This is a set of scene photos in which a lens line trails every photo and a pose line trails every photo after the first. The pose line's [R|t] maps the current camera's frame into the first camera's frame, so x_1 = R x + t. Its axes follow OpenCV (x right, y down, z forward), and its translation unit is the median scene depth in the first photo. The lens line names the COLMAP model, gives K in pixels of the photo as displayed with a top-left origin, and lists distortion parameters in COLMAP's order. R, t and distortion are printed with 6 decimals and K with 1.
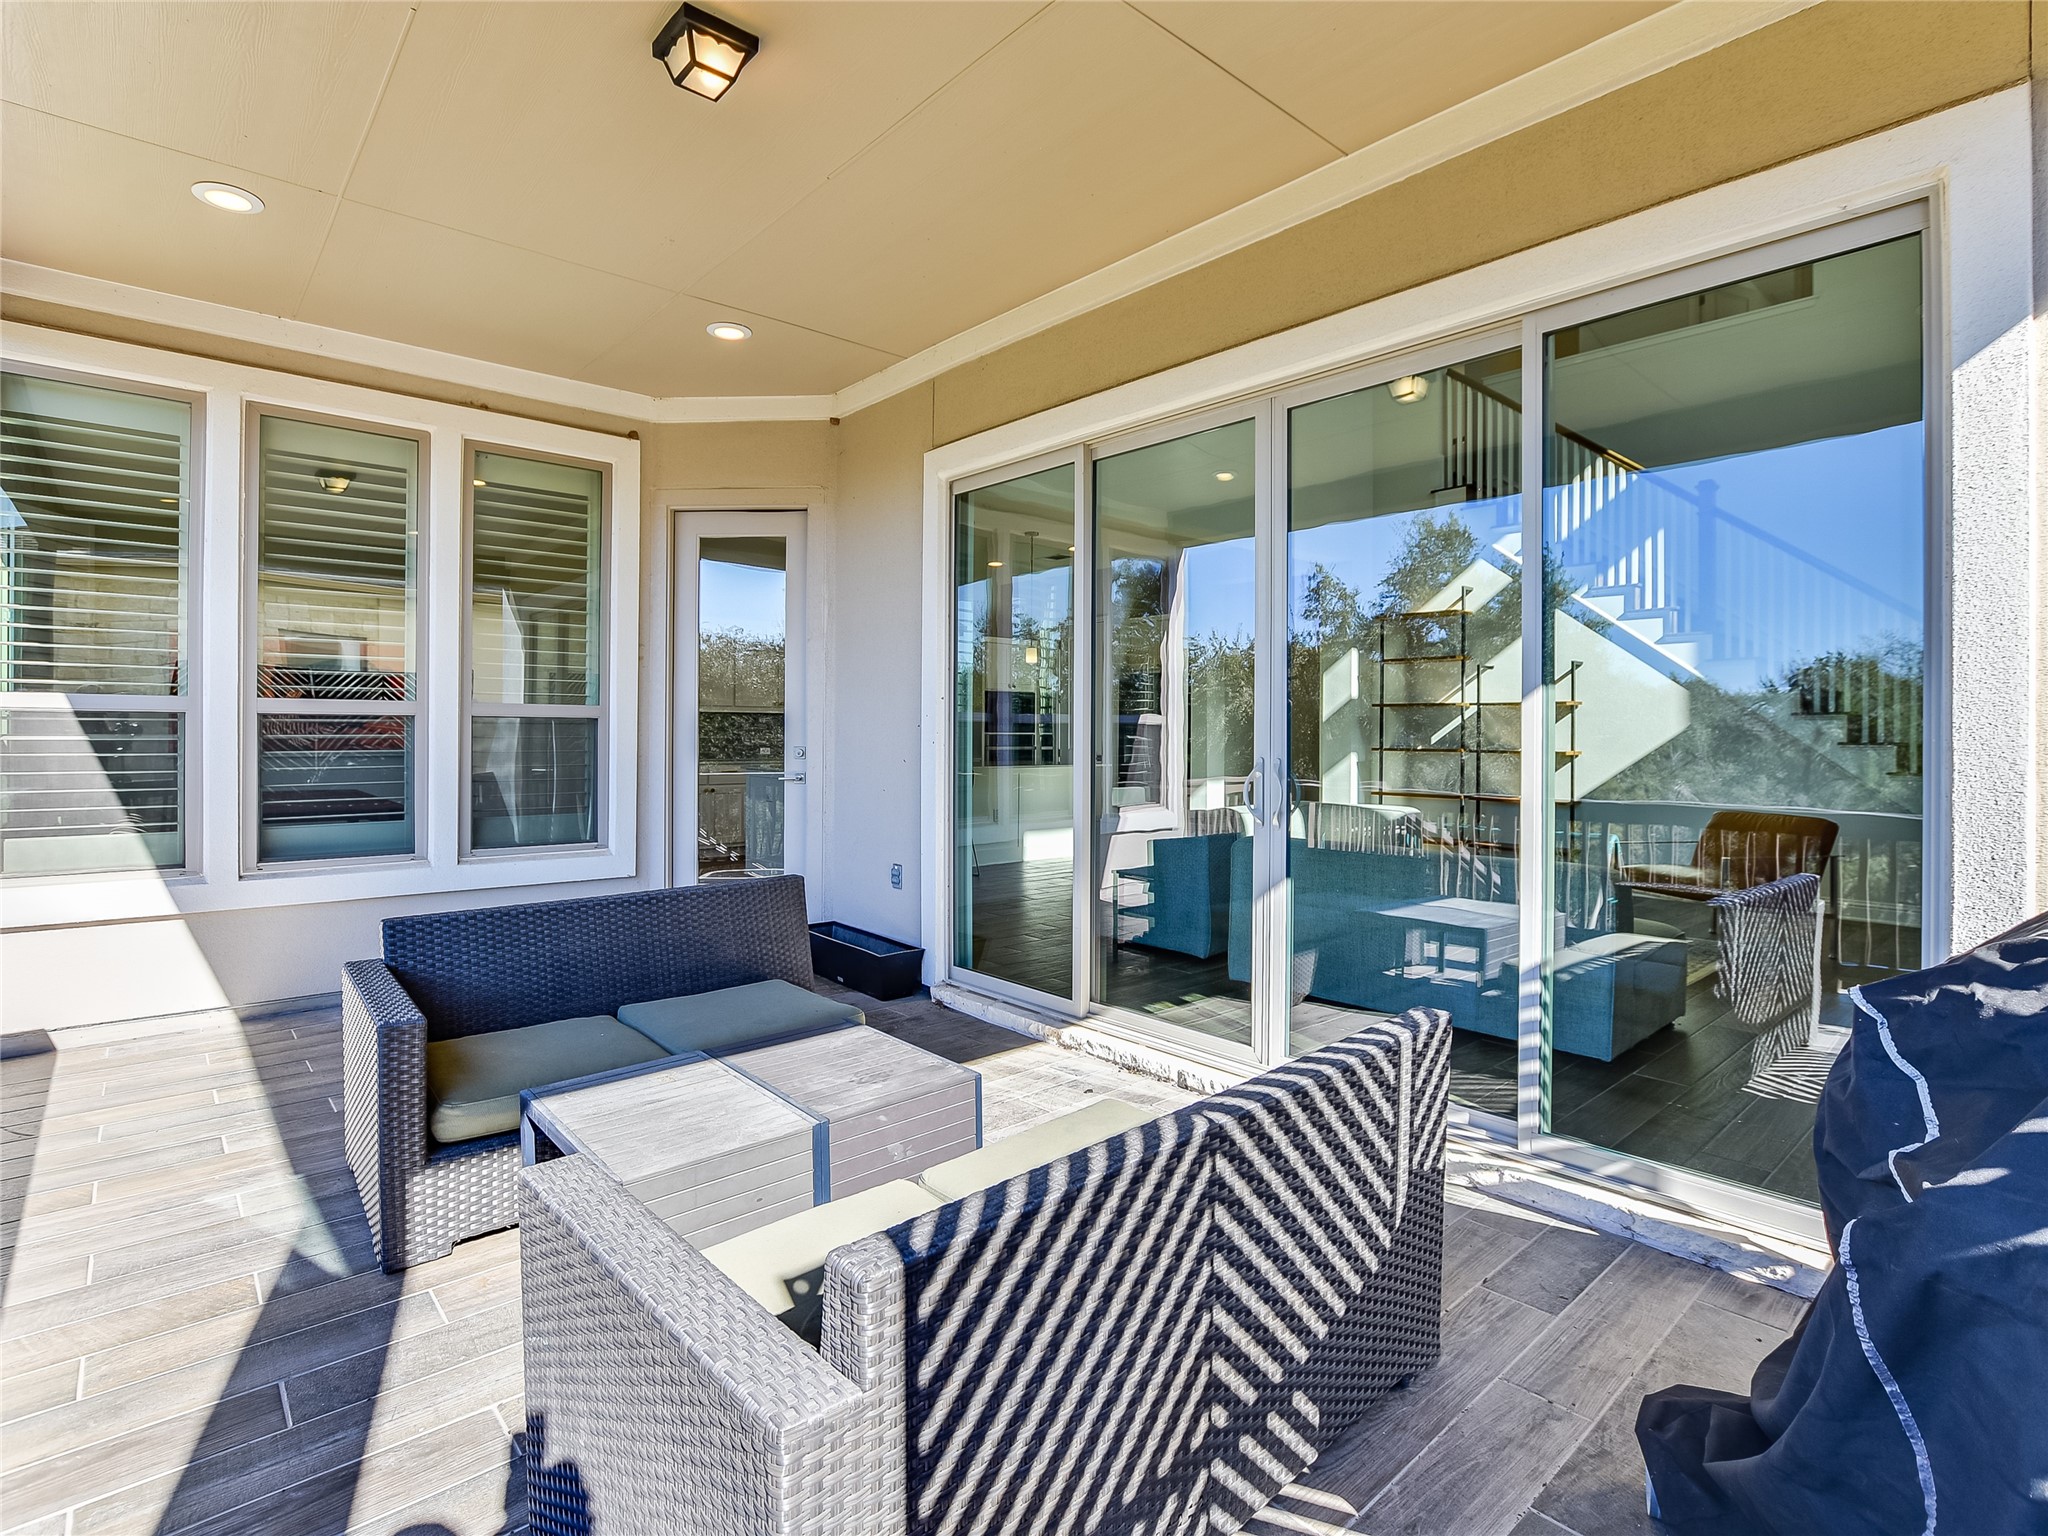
lens RADIAL K [[1010.9, 0, 1020.6], [0, 1010.9, 749.9], [0, 0, 1]] dist [-0.005017, -0.000453]
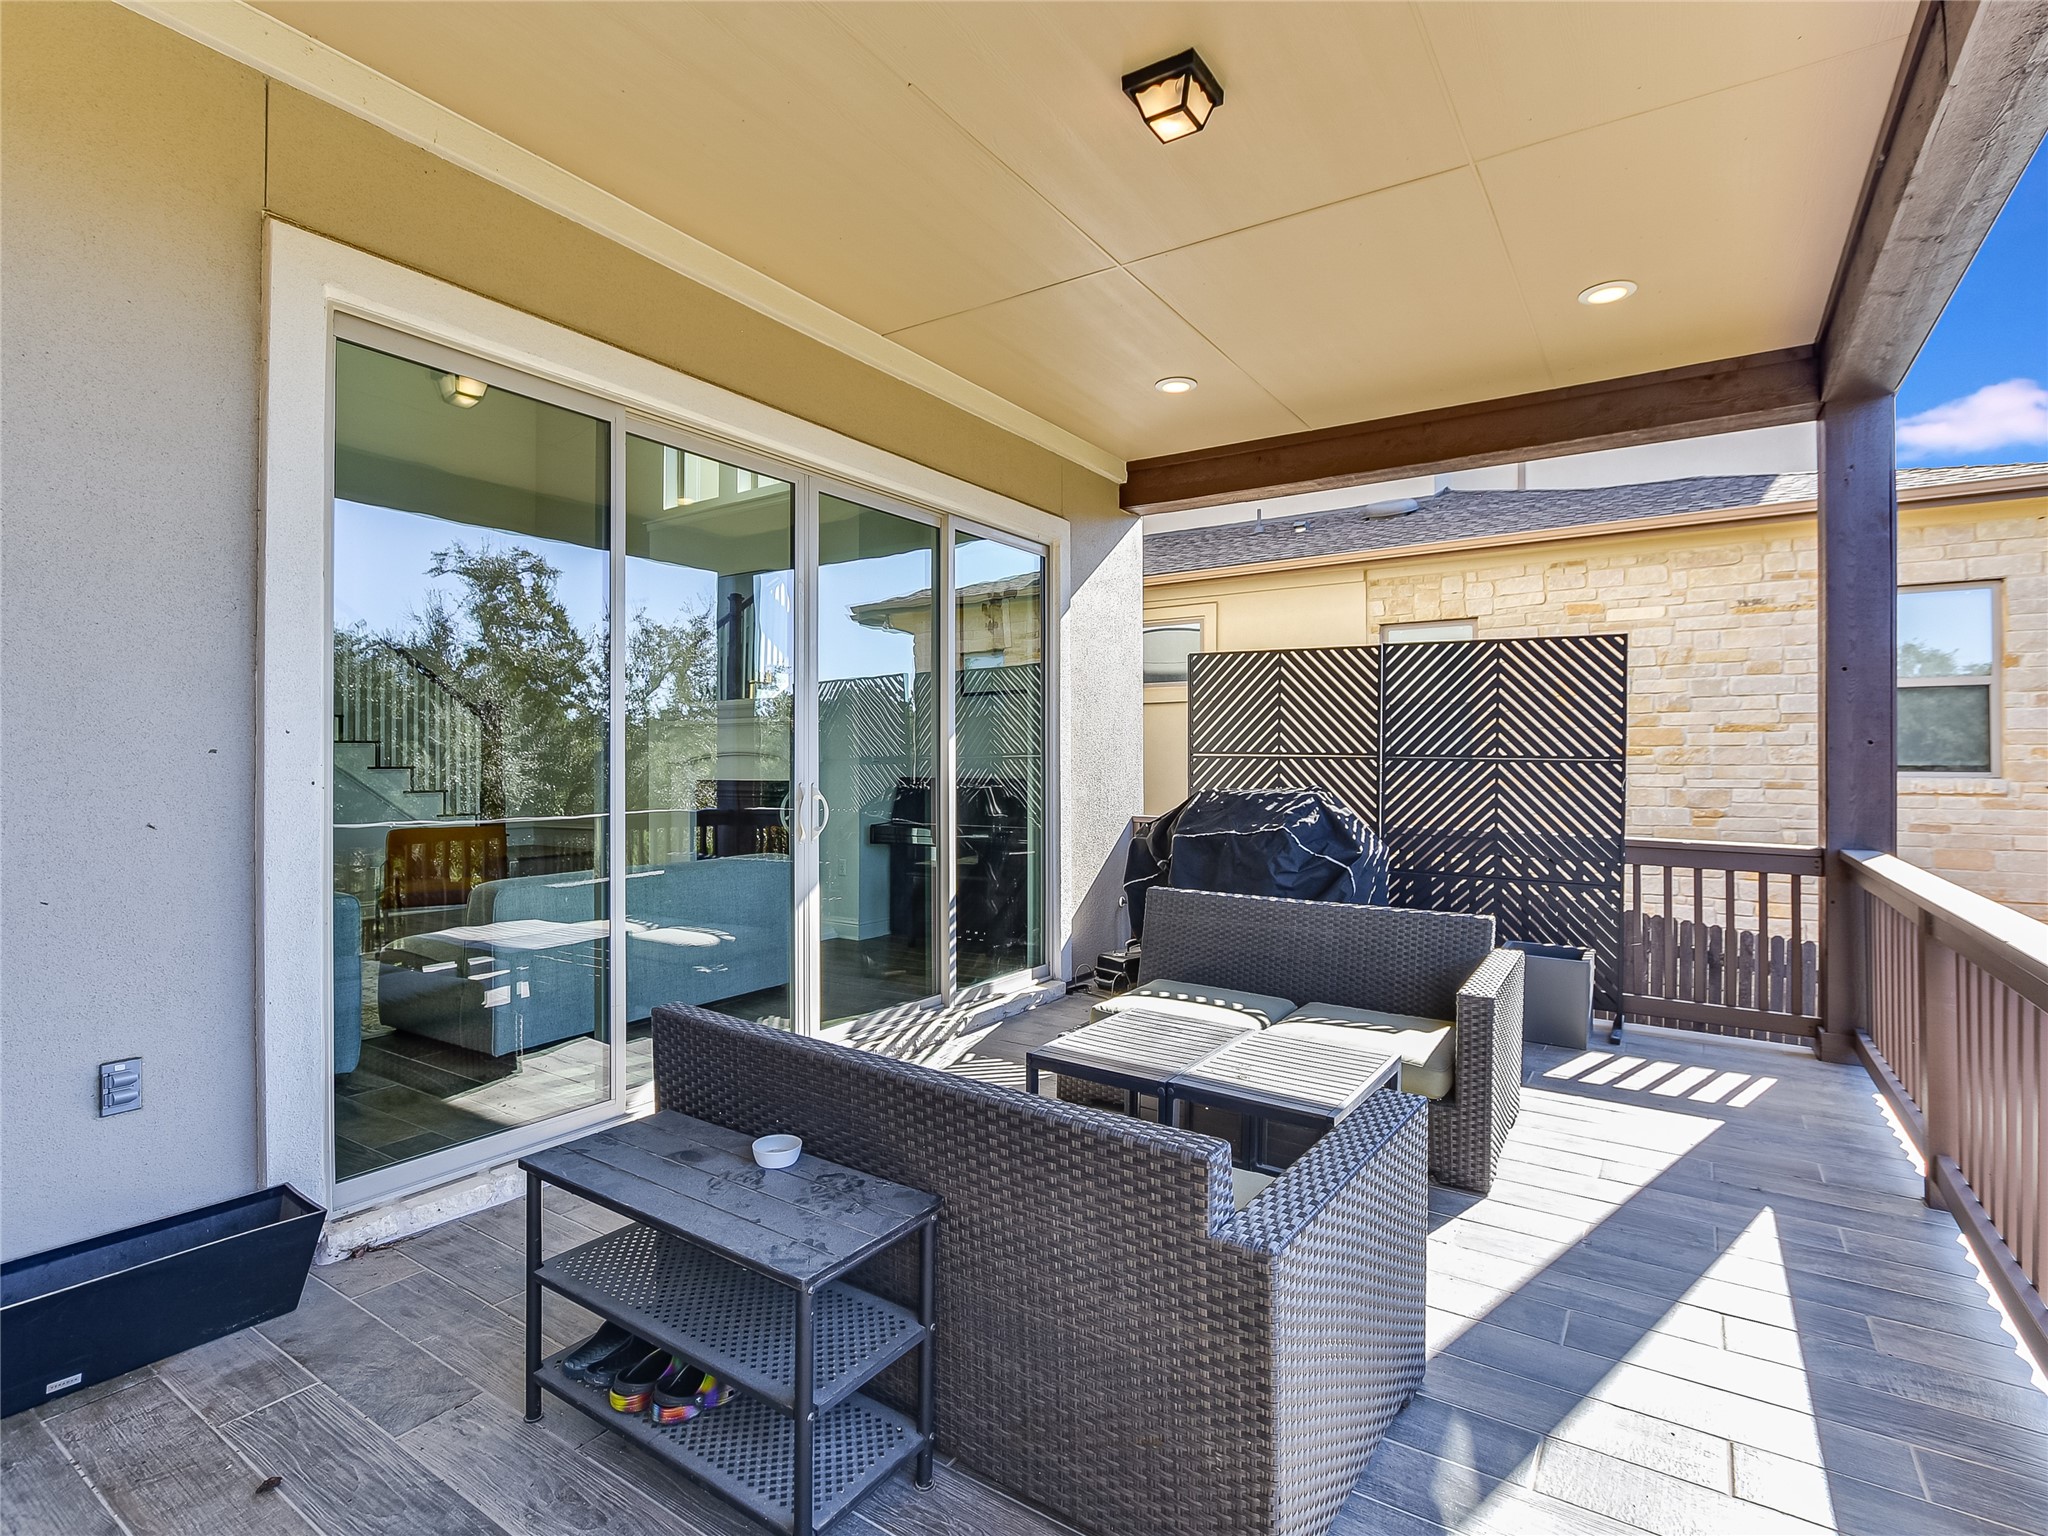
lens RADIAL K [[1010.9, 0, 1019.9], [0, 1010.9, 755.7], [0, 0, 1]] dist [-0.005017, -0.000453]
pose [[-0.248752, -0.001957, 0.968565, -0.789021], [0.016759, 0.999840, 0.006324, -0.020428], [-0.968422, 0.017806, -0.248680, 0.882268]]
